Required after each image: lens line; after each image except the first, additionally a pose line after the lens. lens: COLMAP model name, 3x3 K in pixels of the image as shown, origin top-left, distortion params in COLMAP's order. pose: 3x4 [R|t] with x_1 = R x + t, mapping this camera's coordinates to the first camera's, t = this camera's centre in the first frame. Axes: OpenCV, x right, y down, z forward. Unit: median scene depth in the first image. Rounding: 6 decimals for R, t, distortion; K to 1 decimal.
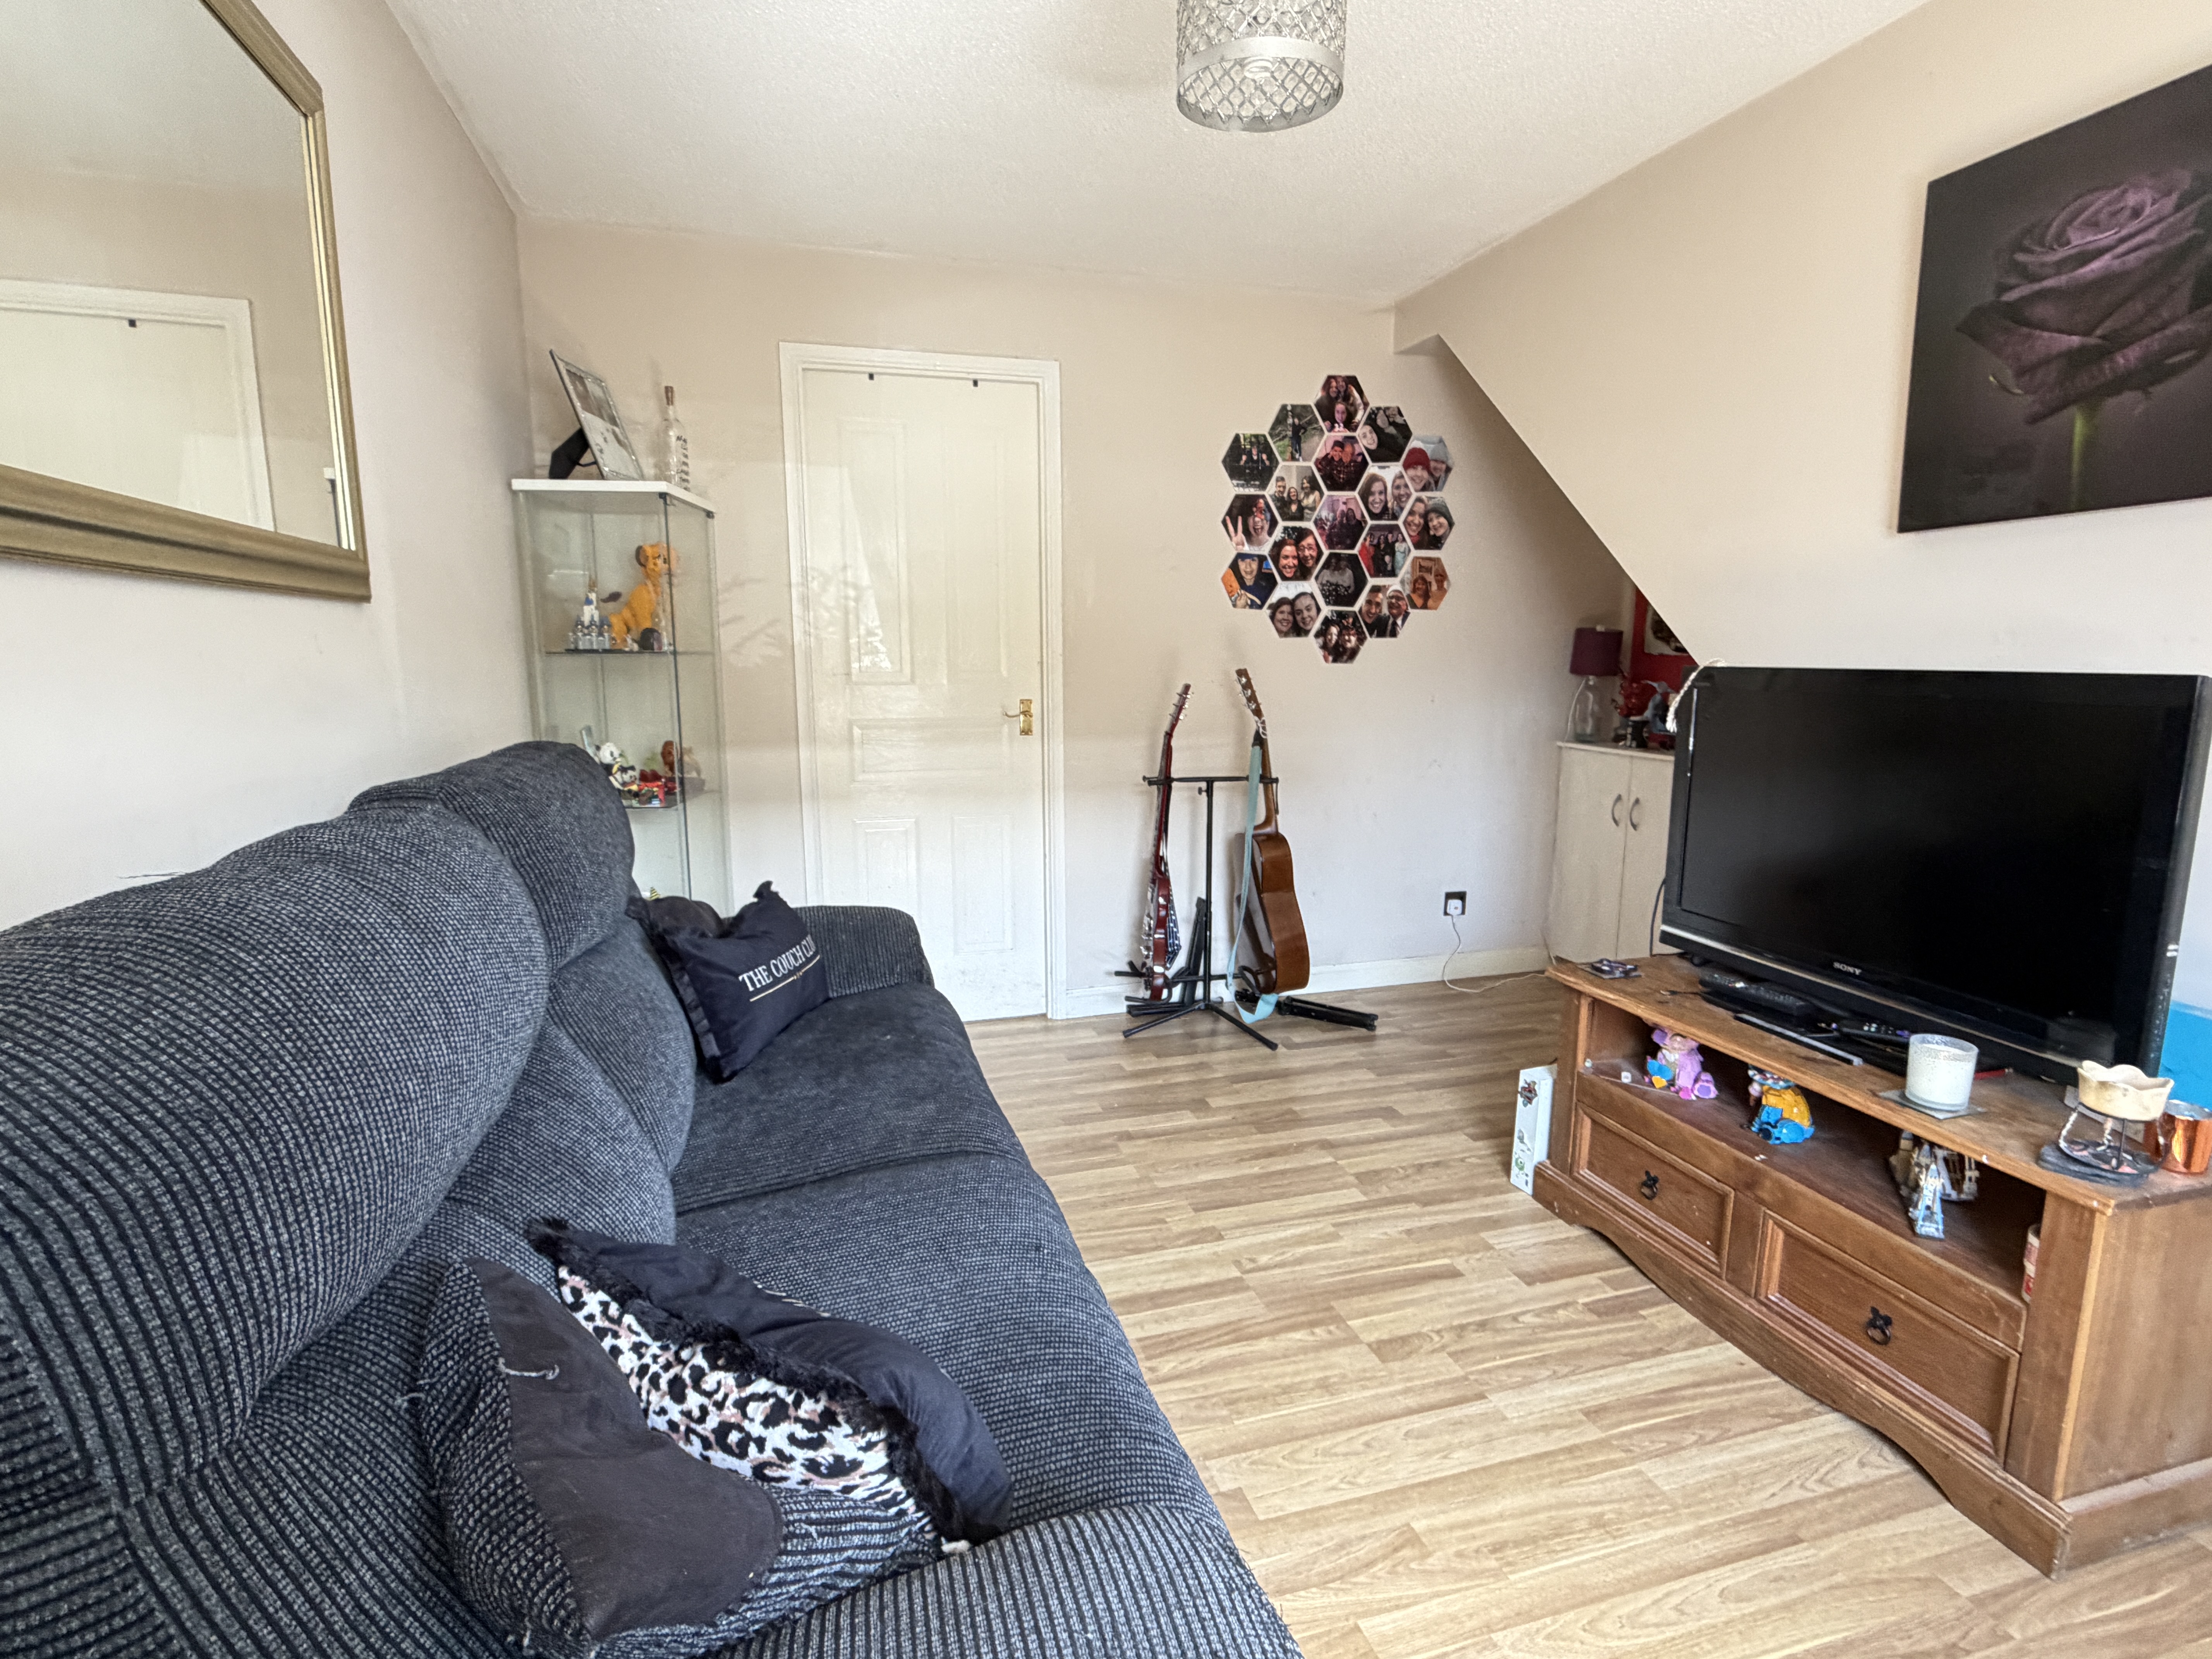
lens RADIAL K [[1100.2, 0, 1106.0], [0, 1100.2, 829.5], [0, 0, 1]] dist [-0.002606, -0.001334]
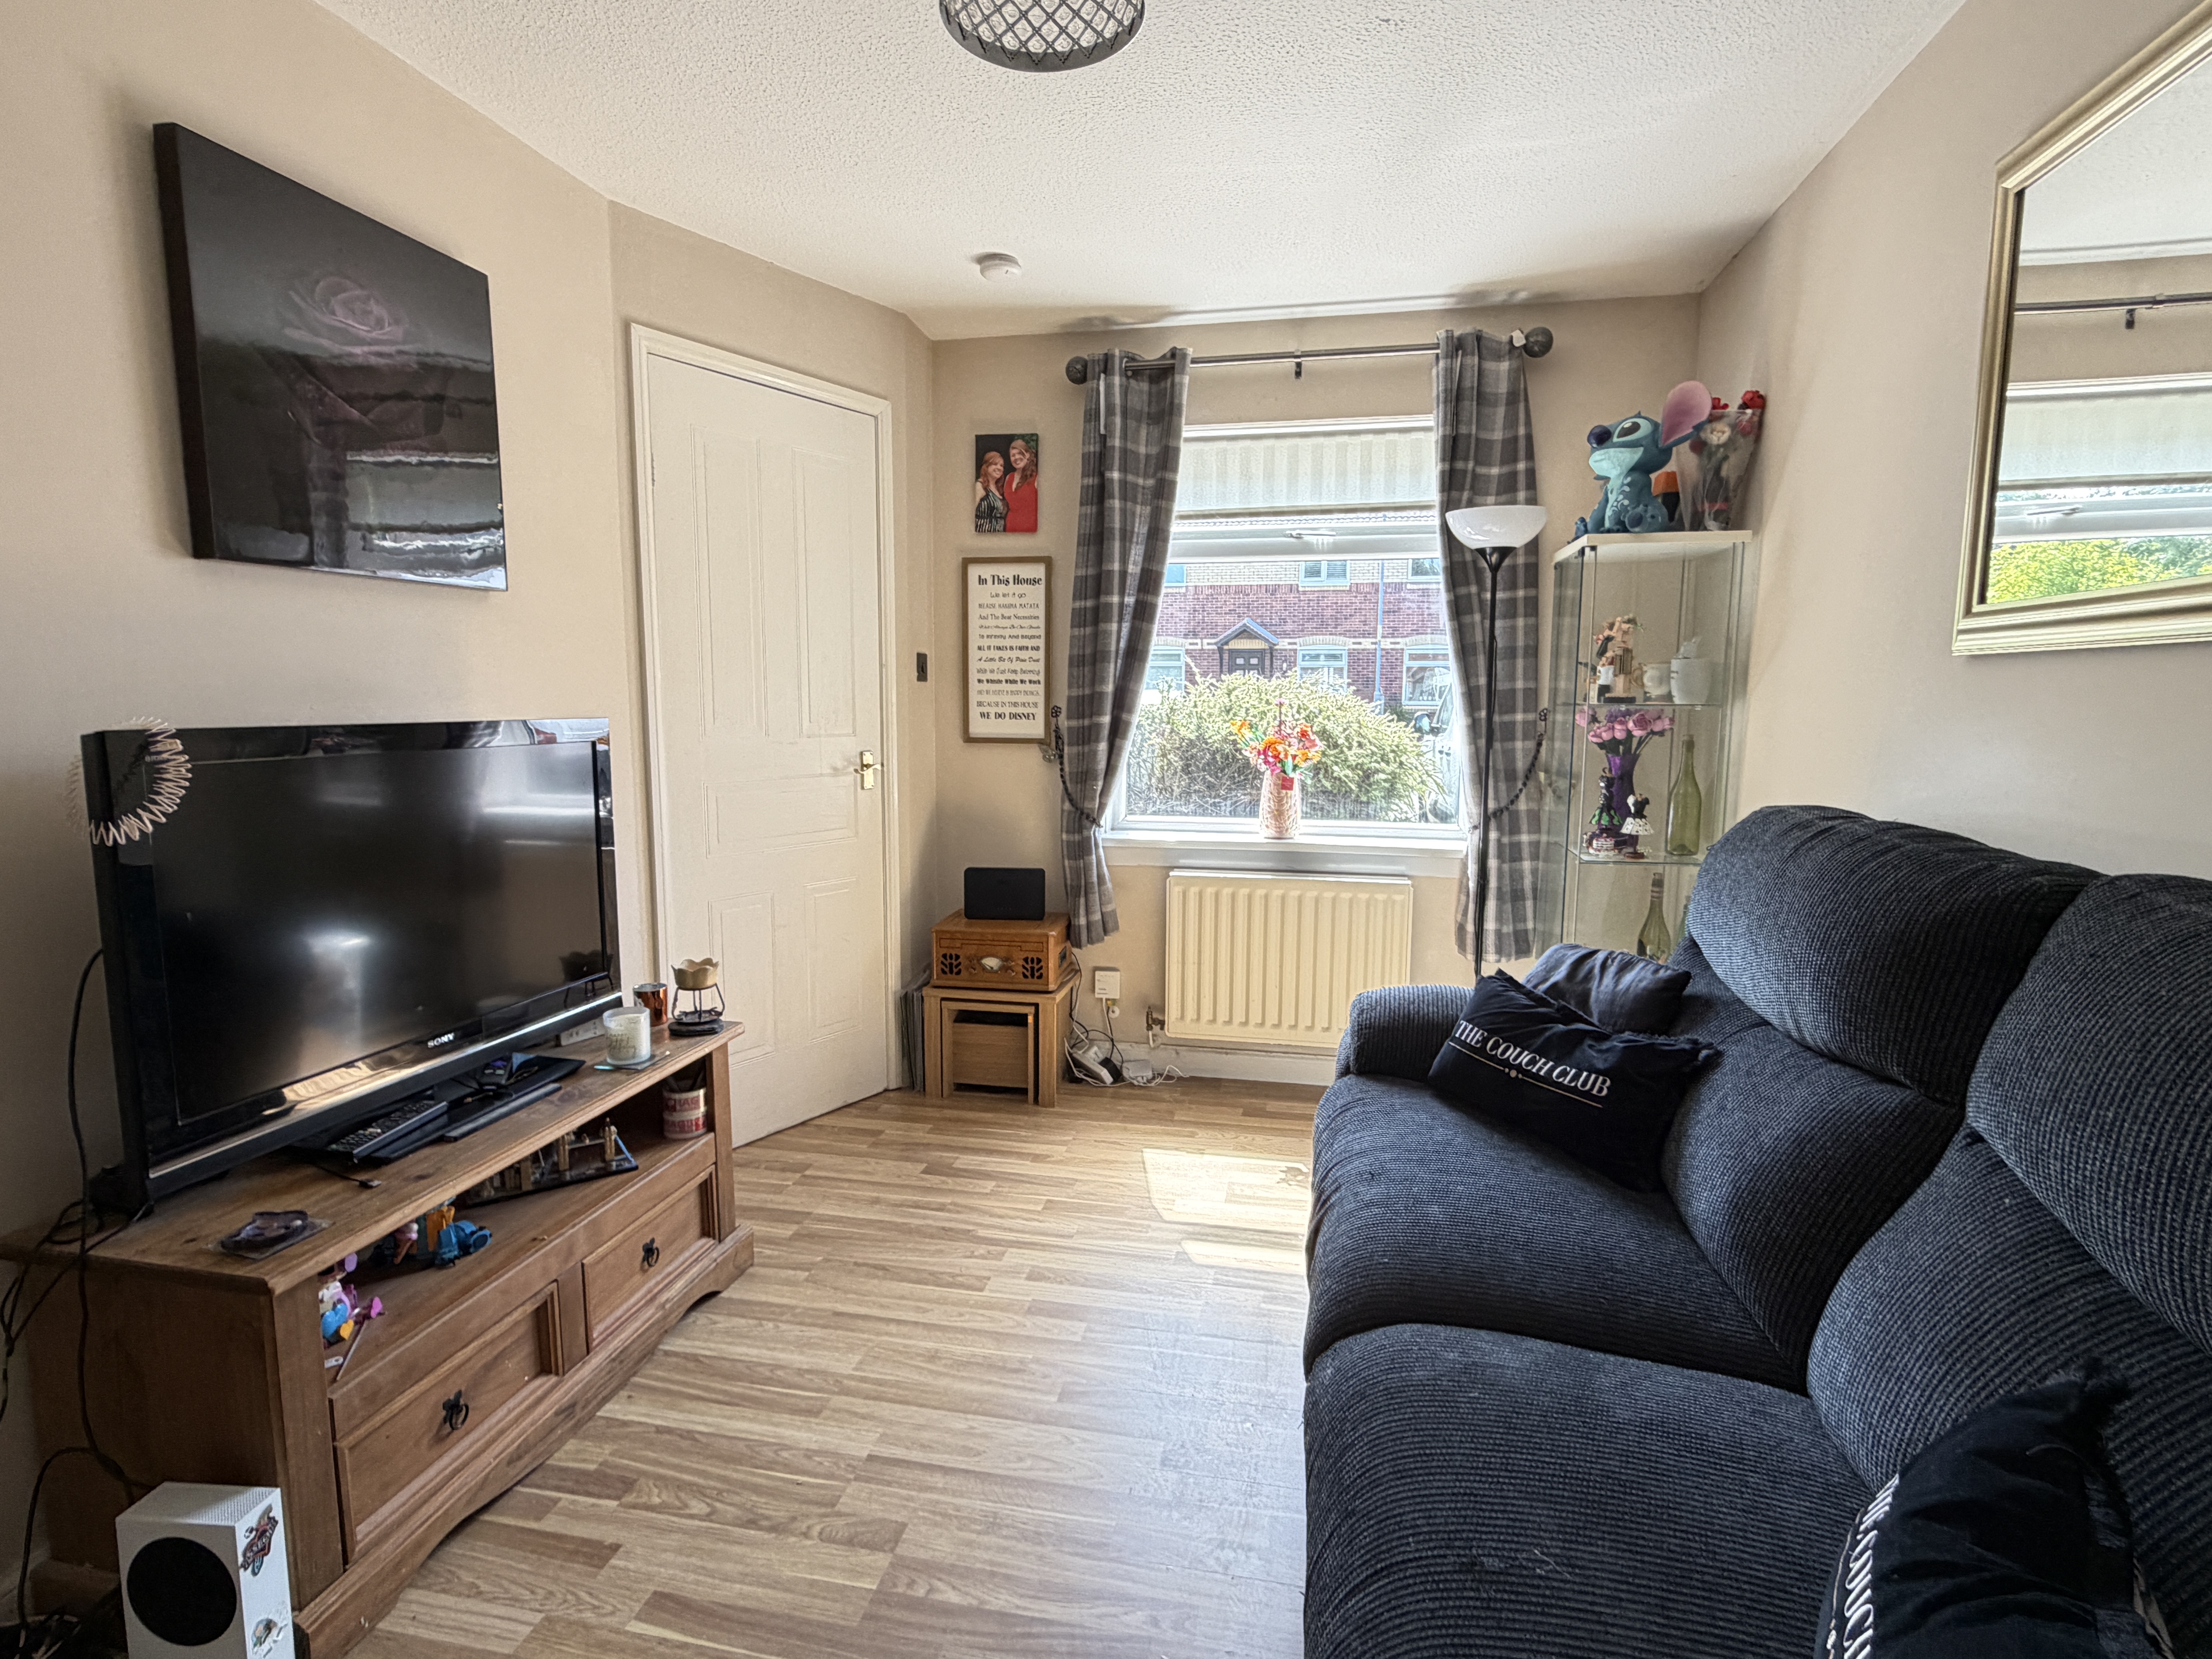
lens RADIAL K [[1100.2, 0, 1106.0], [0, 1100.2, 829.5], [0, 0, 1]] dist [-0.002606, -0.001334]
pose [[-0.883316, -0.055687, 0.465458, -0.249260], [0.073851, 0.963990, 0.255480, -0.242830], [-0.462924, 0.260044, -0.847395, 1.479604]]
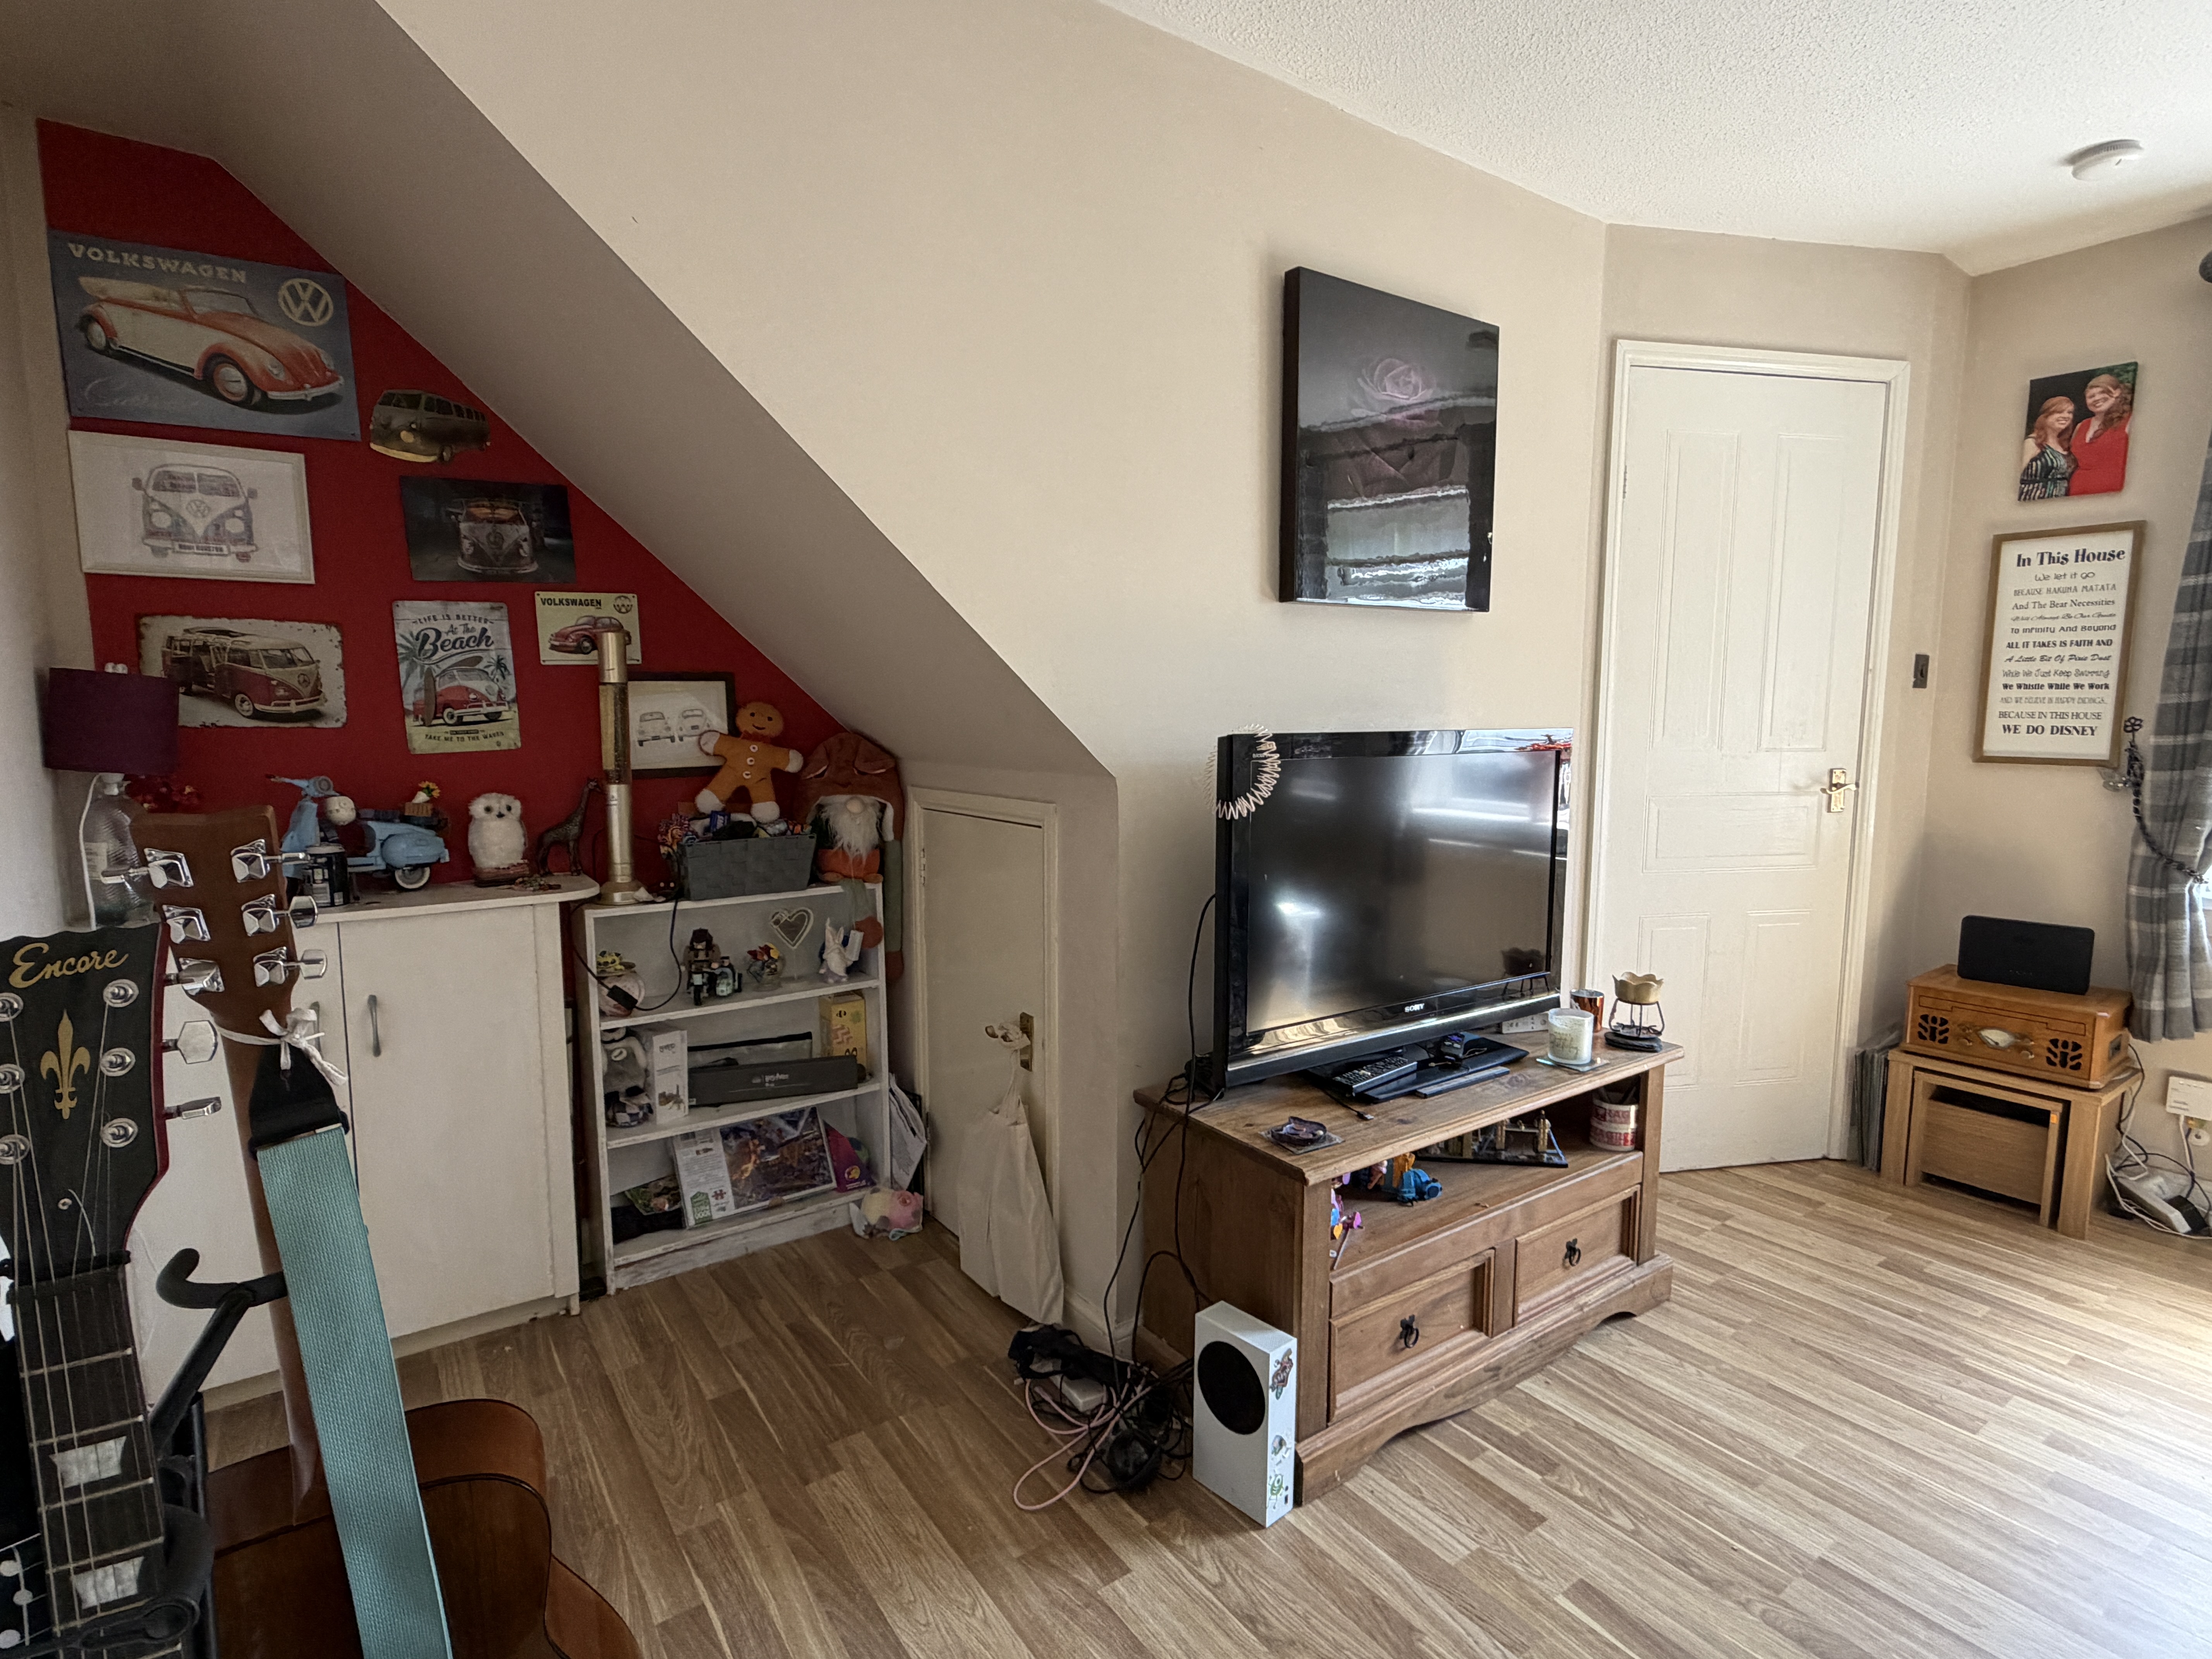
lens RADIAL K [[1100.2, 0, 1106.0], [0, 1100.2, 829.5], [0, 0, 1]] dist [-0.002606, -0.001334]
pose [[-0.314583, -0.100813, 0.943861, -0.224728], [0.153568, 0.975840, 0.155412, -0.255508], [-0.936725, 0.193837, -0.291501, 1.557128]]
